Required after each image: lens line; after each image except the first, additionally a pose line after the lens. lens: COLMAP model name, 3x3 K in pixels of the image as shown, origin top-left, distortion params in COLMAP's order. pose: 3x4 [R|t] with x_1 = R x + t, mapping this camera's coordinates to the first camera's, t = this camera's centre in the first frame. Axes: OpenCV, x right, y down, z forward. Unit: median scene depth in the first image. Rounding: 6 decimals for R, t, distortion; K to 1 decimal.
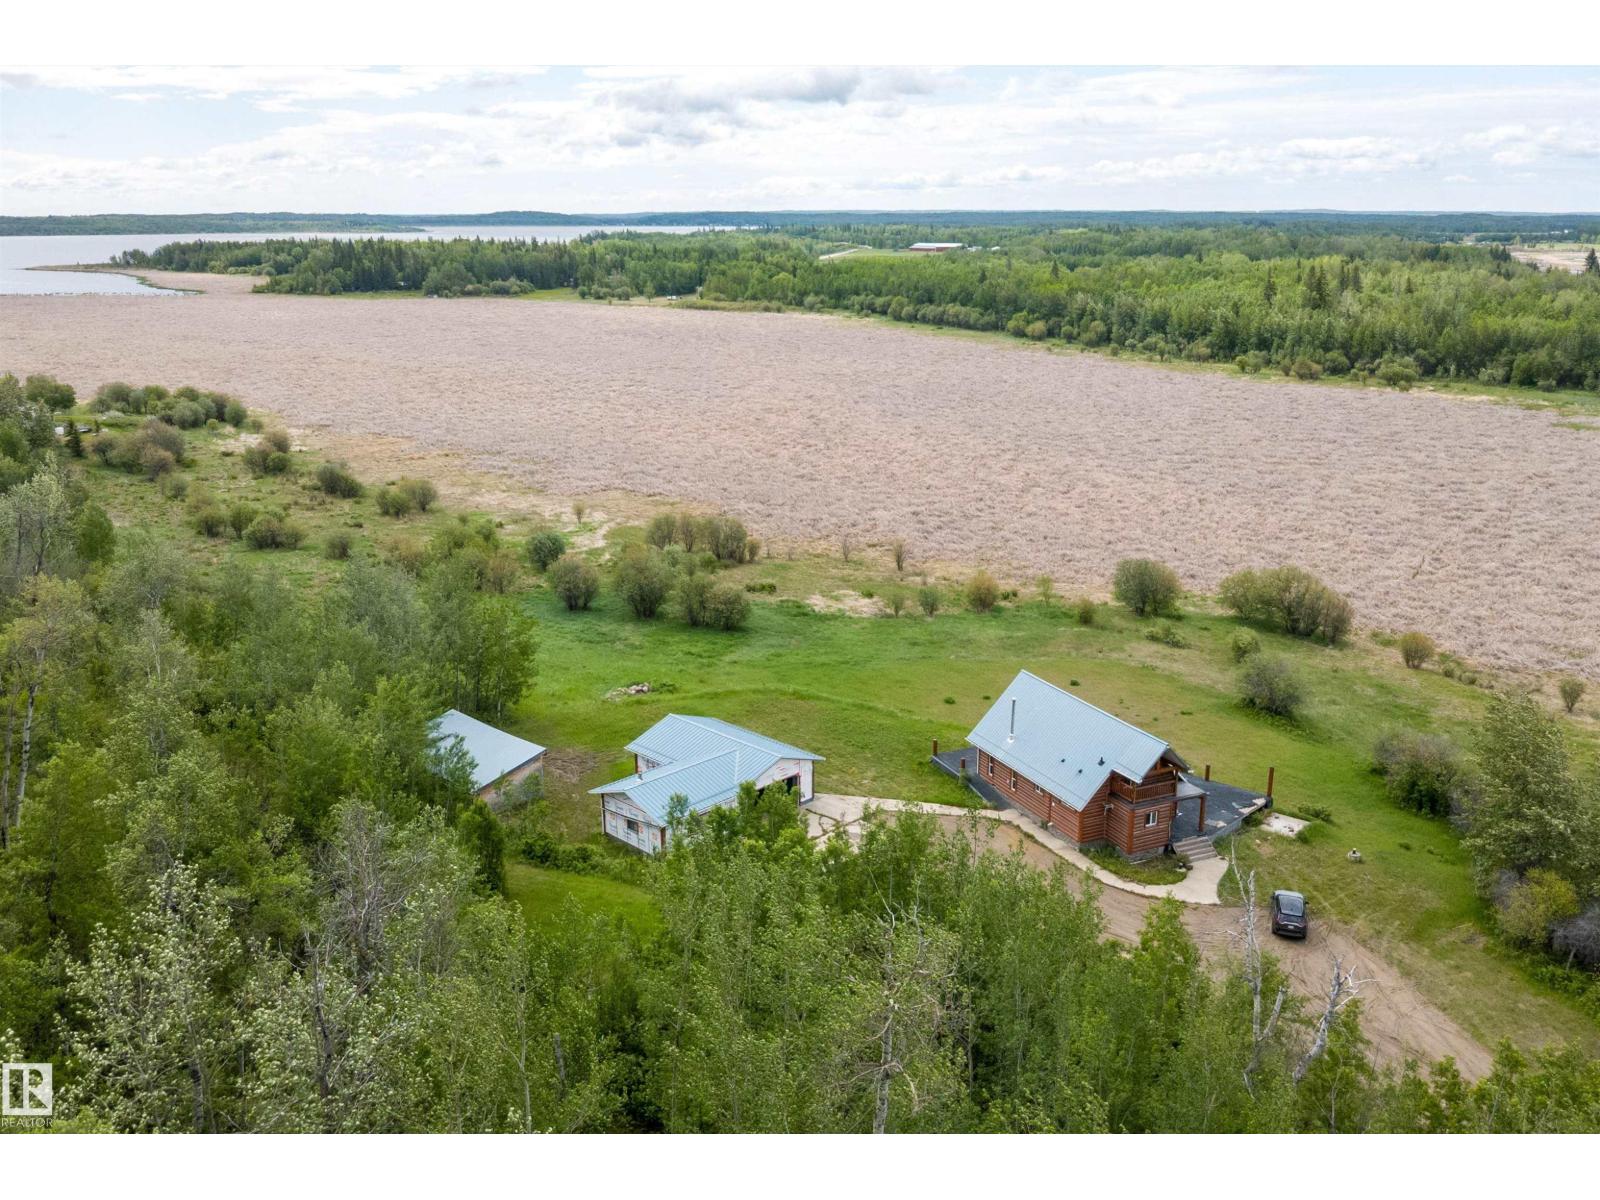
lens RADIAL K [[1518.1, 0, 800.0], [0, 1518.1, 600.0], [0, 0, 1]] dist [0.017242, 0.004028]
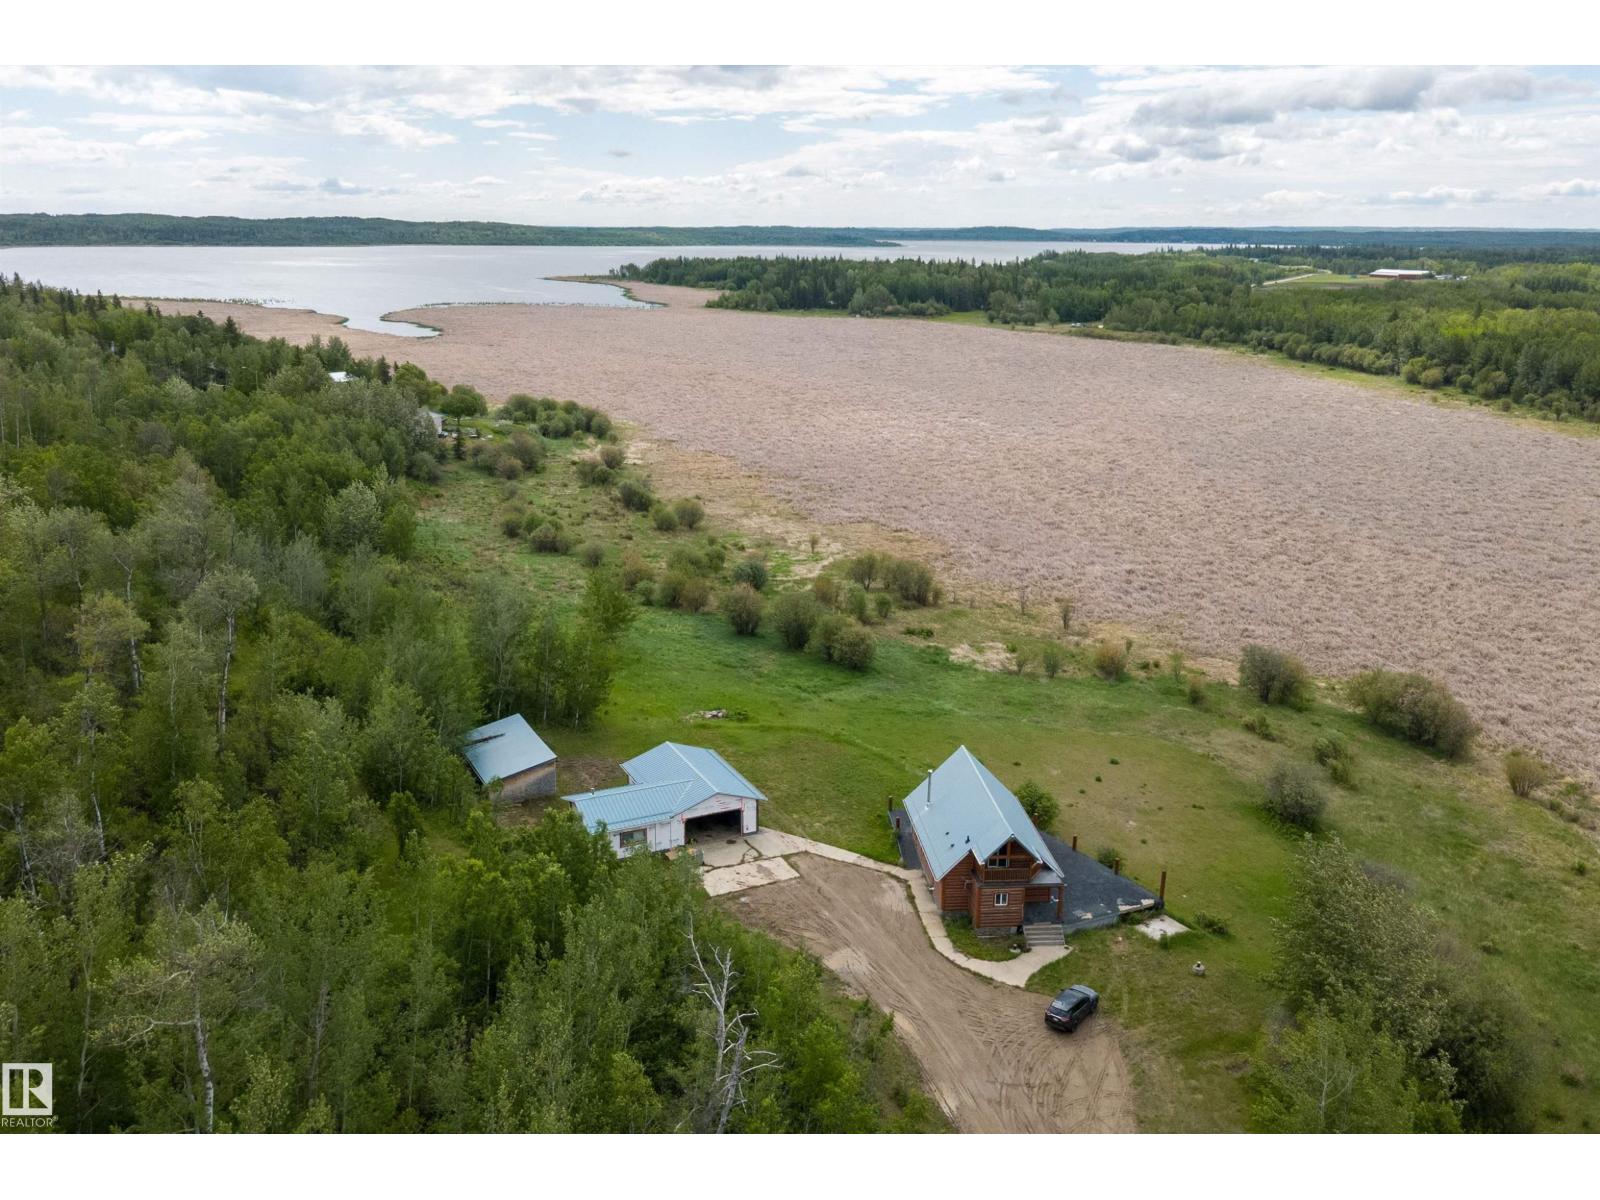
lens RADIAL K [[1518.1, 0, 800.0], [0, 1518.1, 600.0], [0, 0, 1]] dist [0.017242, 0.004028]
pose [[0.928013, 0.102237, -0.358246, 0.139870], [-0.099446, 0.994696, 0.026261, -0.025094], [0.359031, 0.011256, 0.933258, -0.020633]]
